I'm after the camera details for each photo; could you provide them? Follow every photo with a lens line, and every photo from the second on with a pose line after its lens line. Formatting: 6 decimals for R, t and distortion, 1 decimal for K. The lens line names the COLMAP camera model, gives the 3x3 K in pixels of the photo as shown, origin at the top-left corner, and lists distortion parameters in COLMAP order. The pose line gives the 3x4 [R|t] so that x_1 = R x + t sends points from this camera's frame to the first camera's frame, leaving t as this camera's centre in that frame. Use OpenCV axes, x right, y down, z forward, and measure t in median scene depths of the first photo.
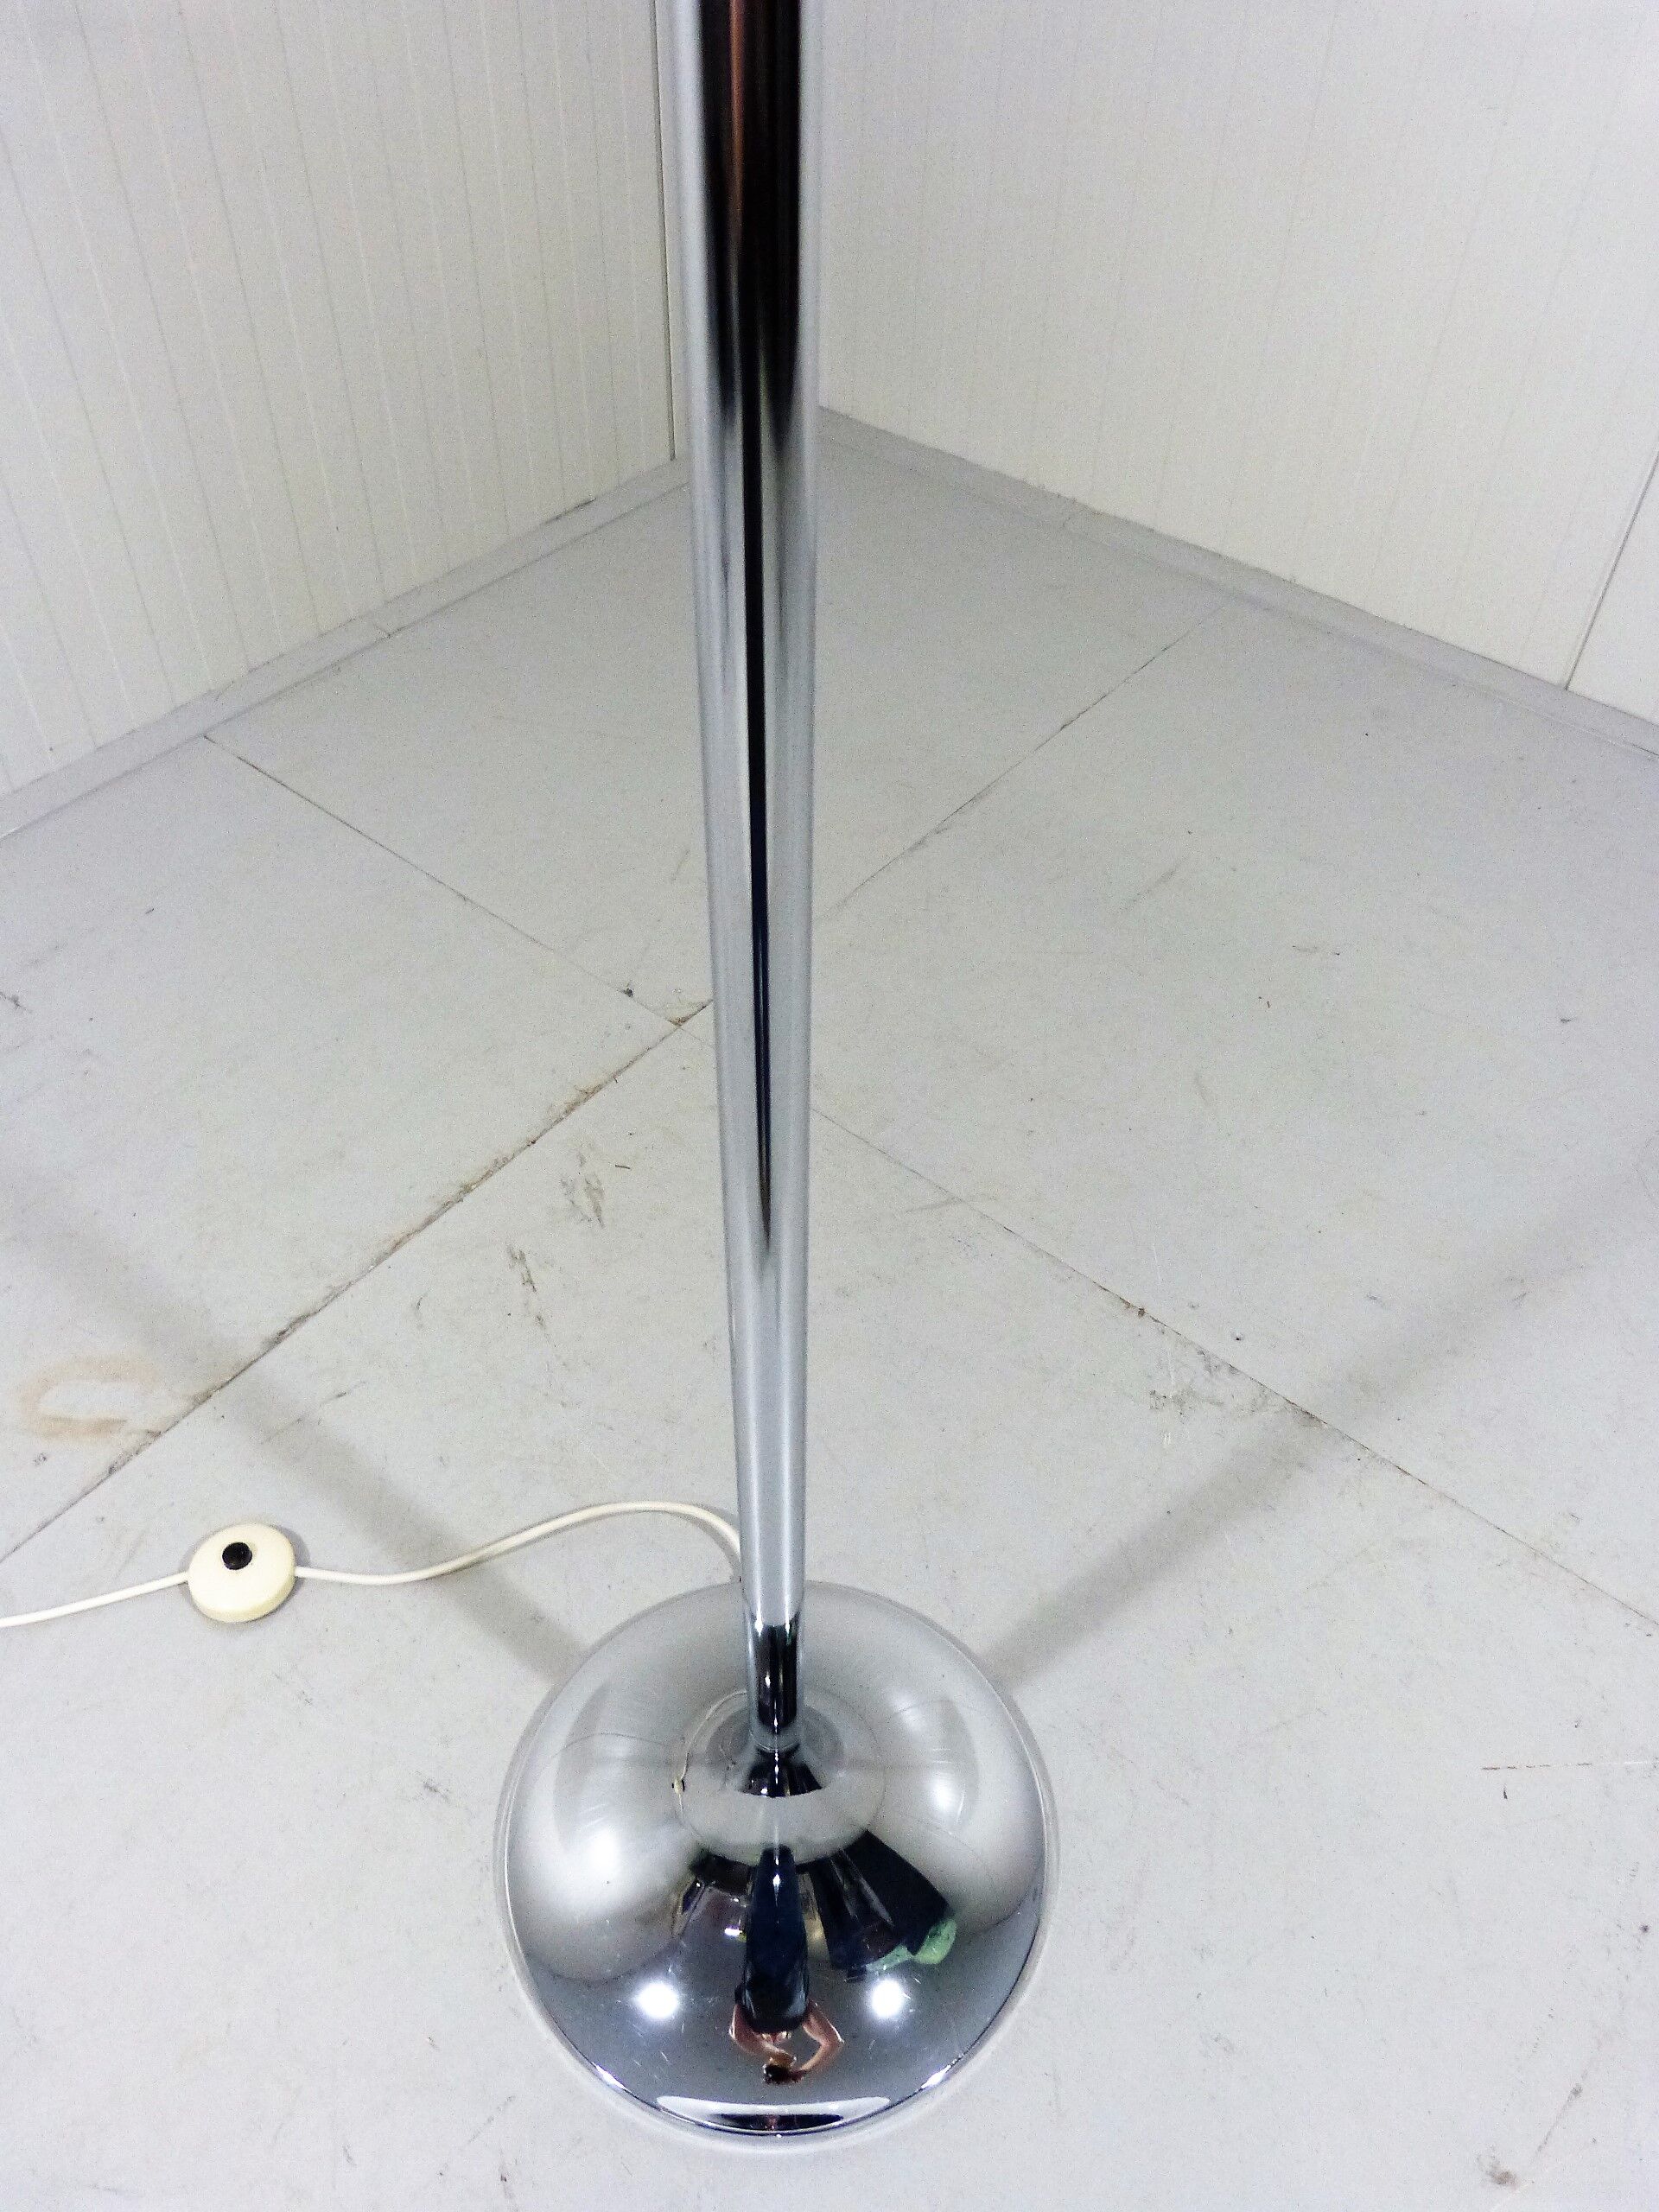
lens RADIAL K [[1654.7, 0, 830.8], [0, 1654.7, 1111.0], [0, 0, 1]] dist [-0.039367, 0.029353]
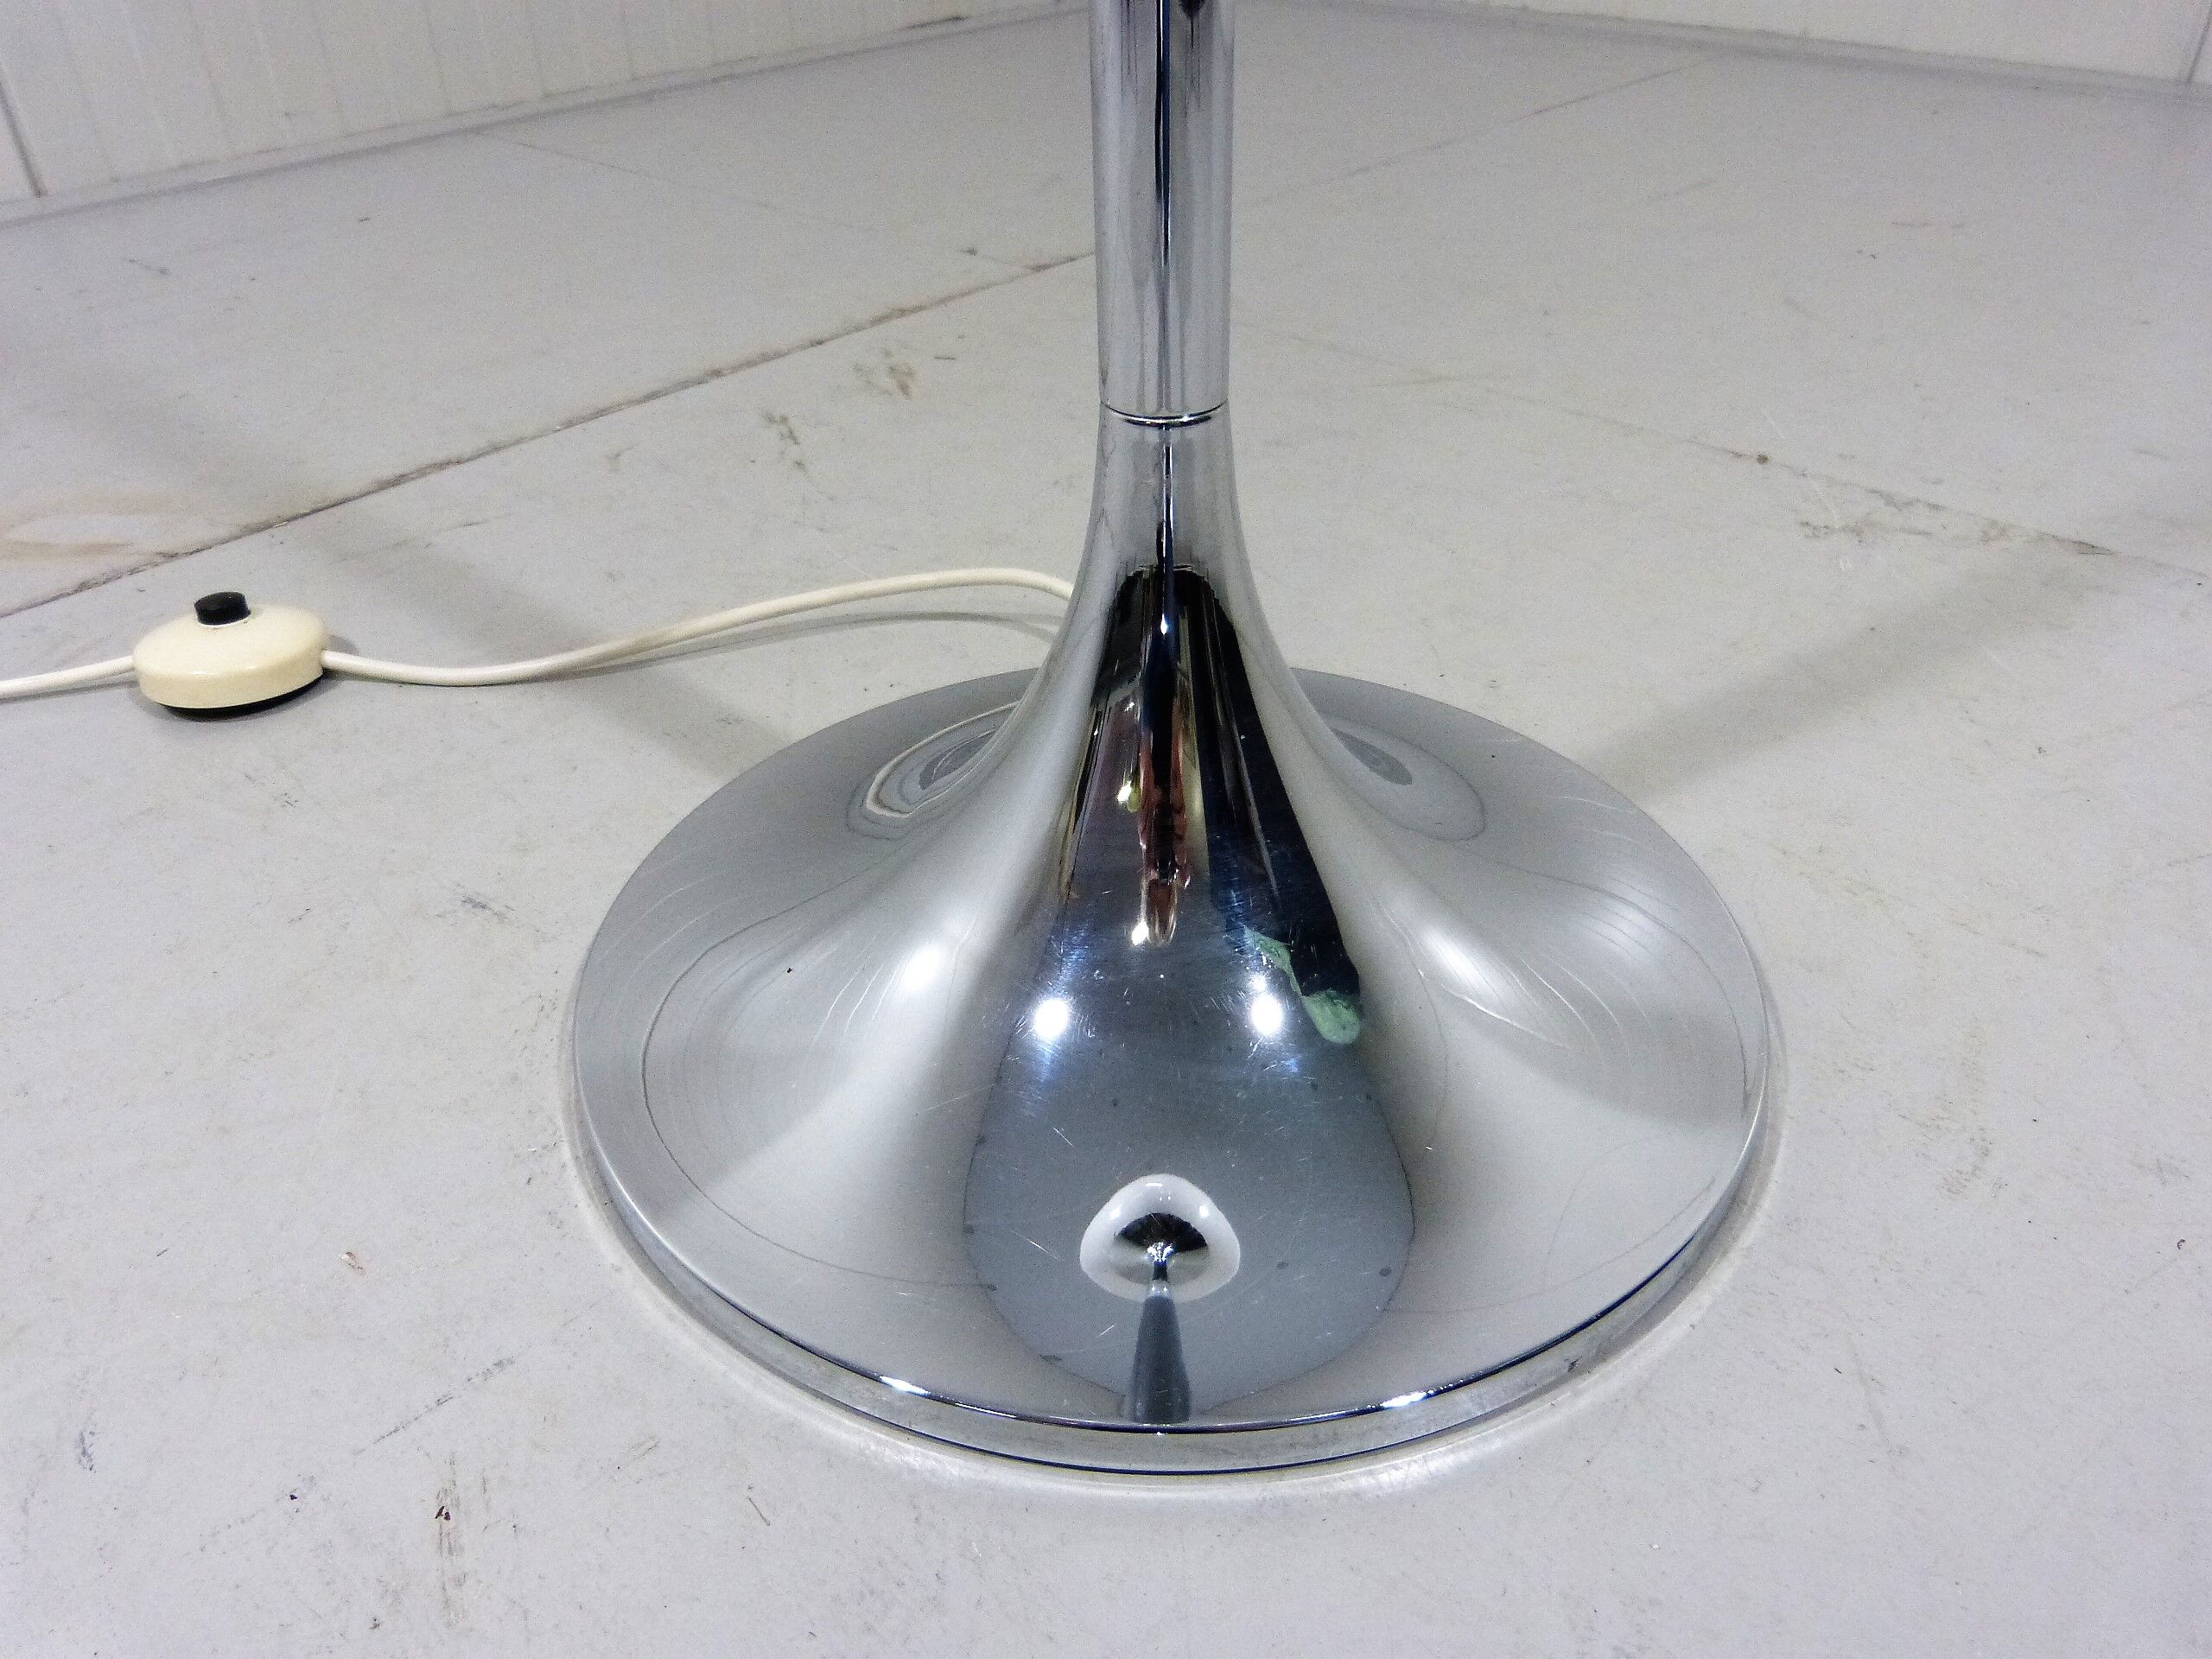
lens RADIAL K [[1654.7, 0, 1093.0], [0, 1654.7, 846.0], [0, 0, 1]] dist [-0.039367, 0.029353]
pose [[0.996683, 0.000726, -0.081373, -0.011306], [-0.017335, 0.978904, -0.203585, 0.405433], [0.079509, 0.204320, 0.975670, 0.425229]]
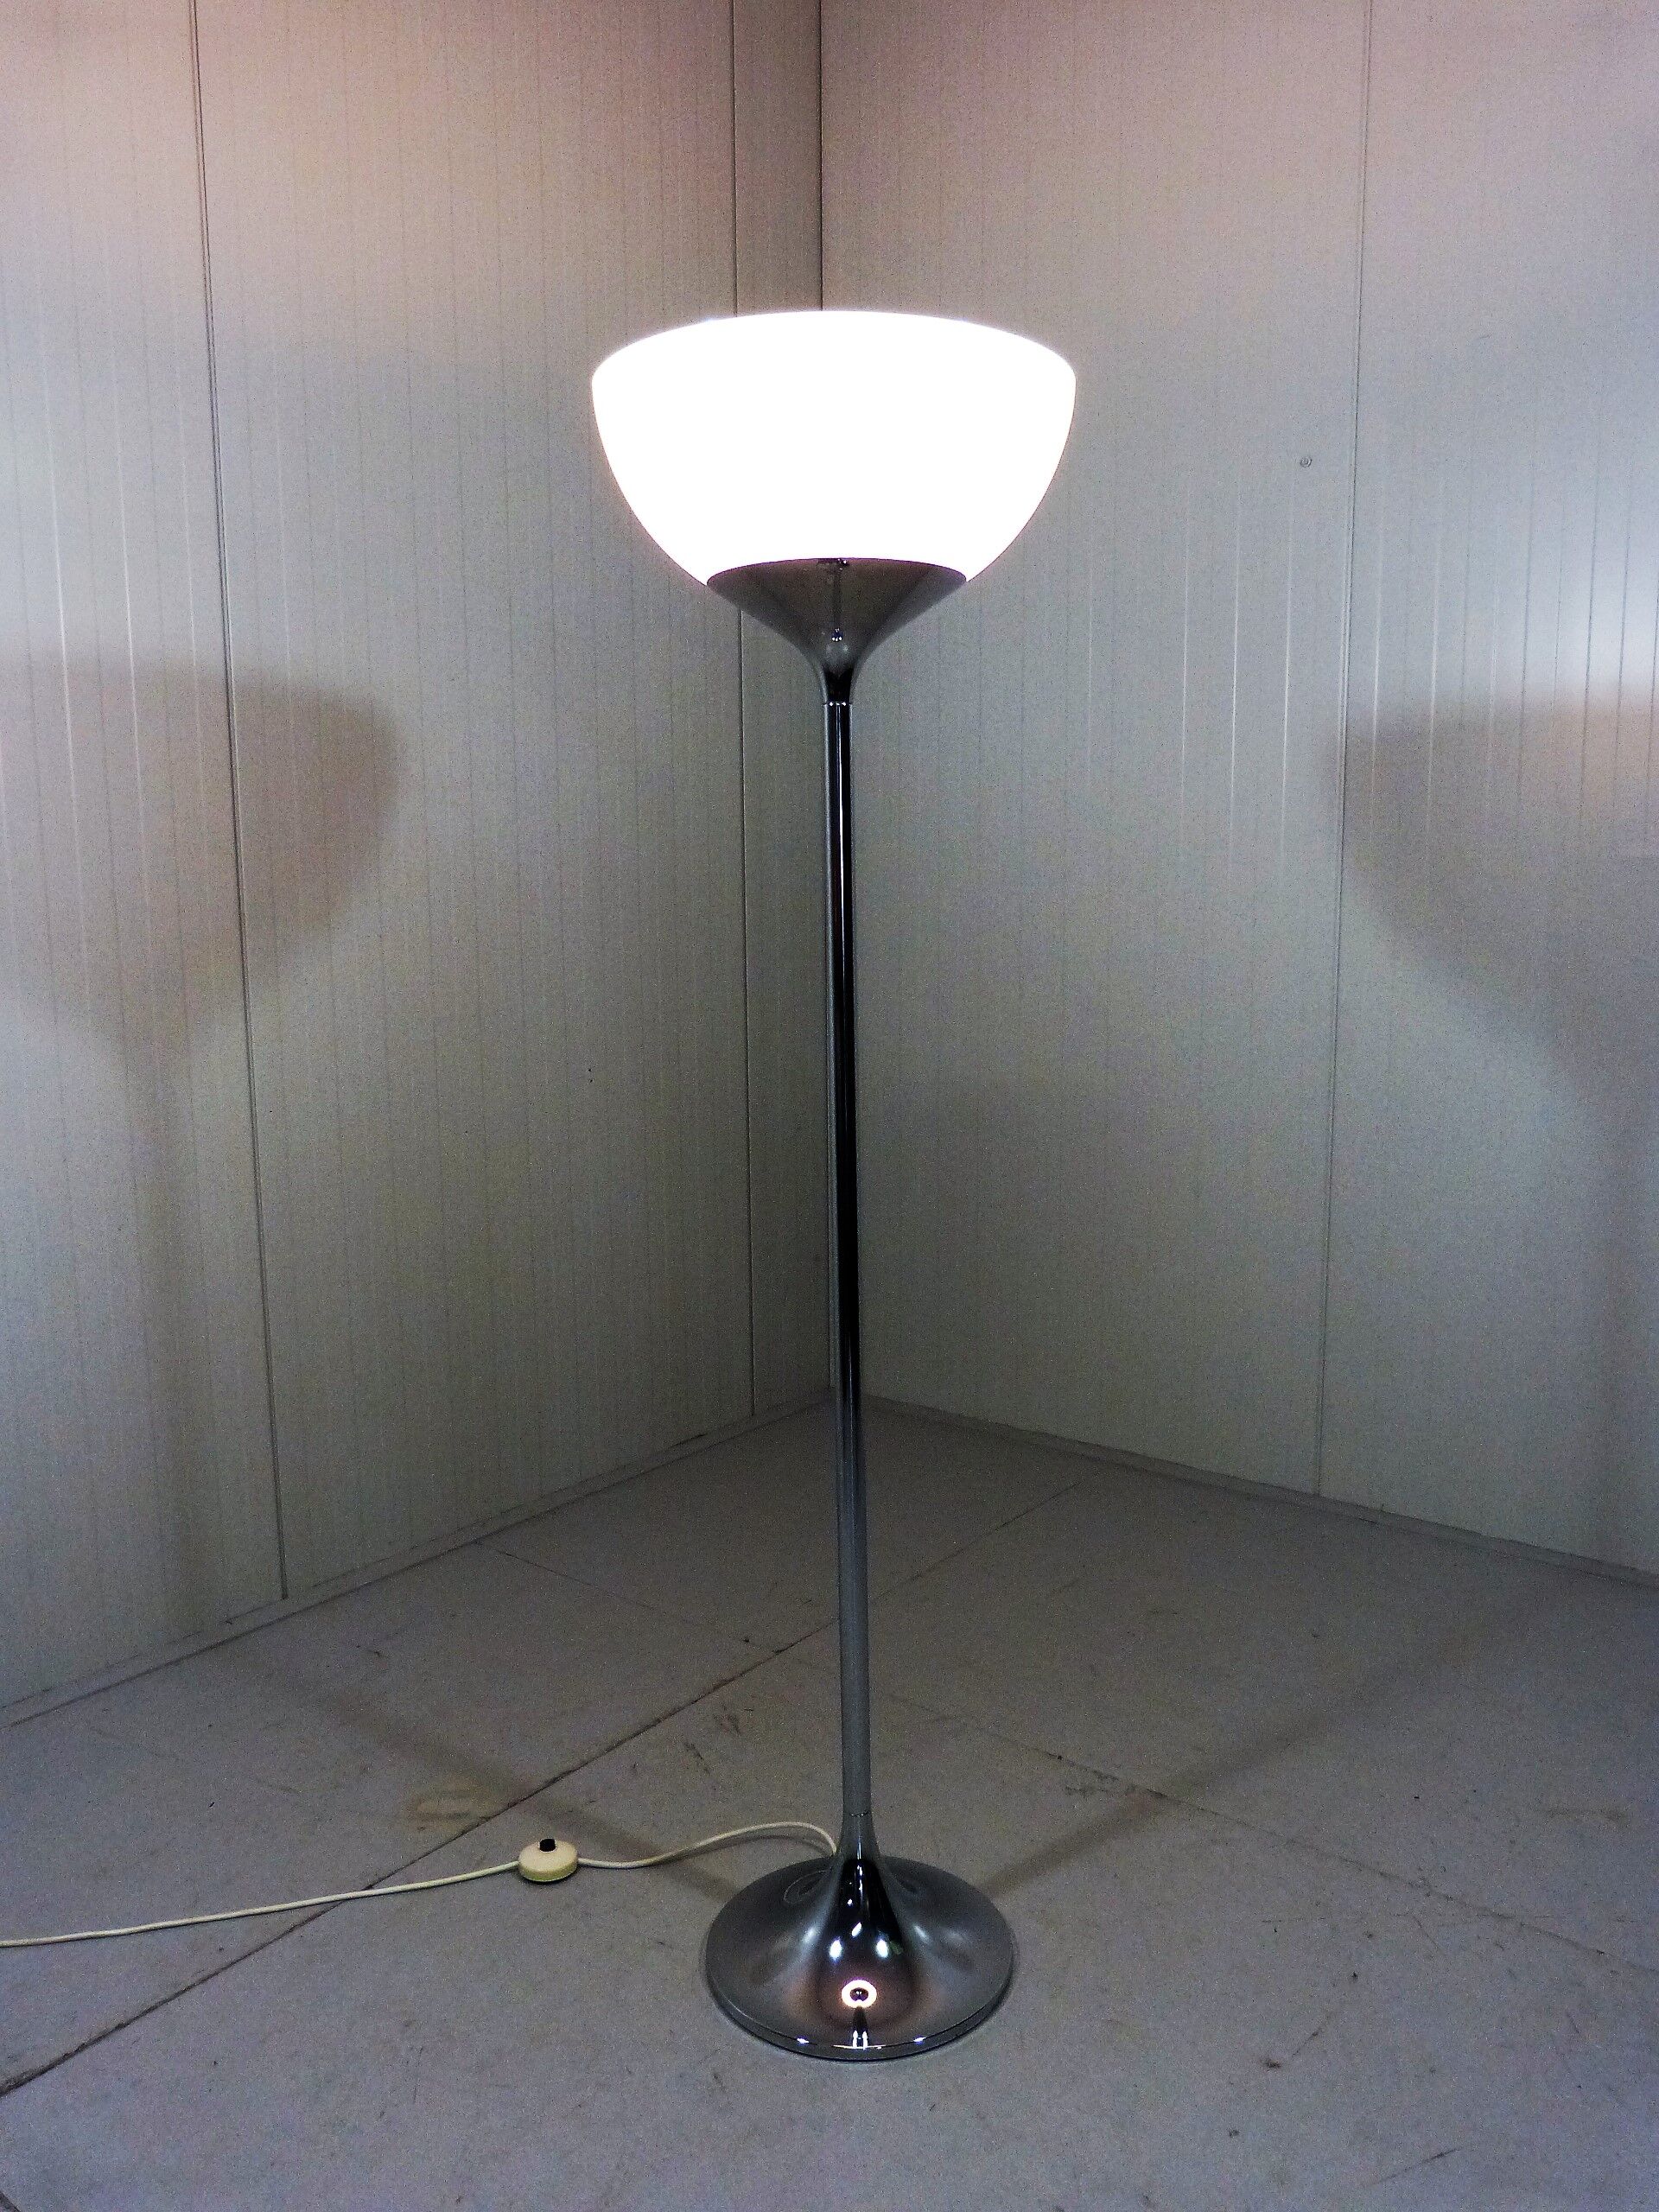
lens RADIAL K [[1654.7, 0, 840.1], [0, 1654.7, 1113.3], [0, 0, 1]] dist [-0.039367, 0.029353]
pose [[0.999285, -0.036906, 0.008267, -0.027416], [0.033938, 0.778557, -0.626656, 0.679132], [0.016691, 0.626488, 0.779252, -0.757778]]
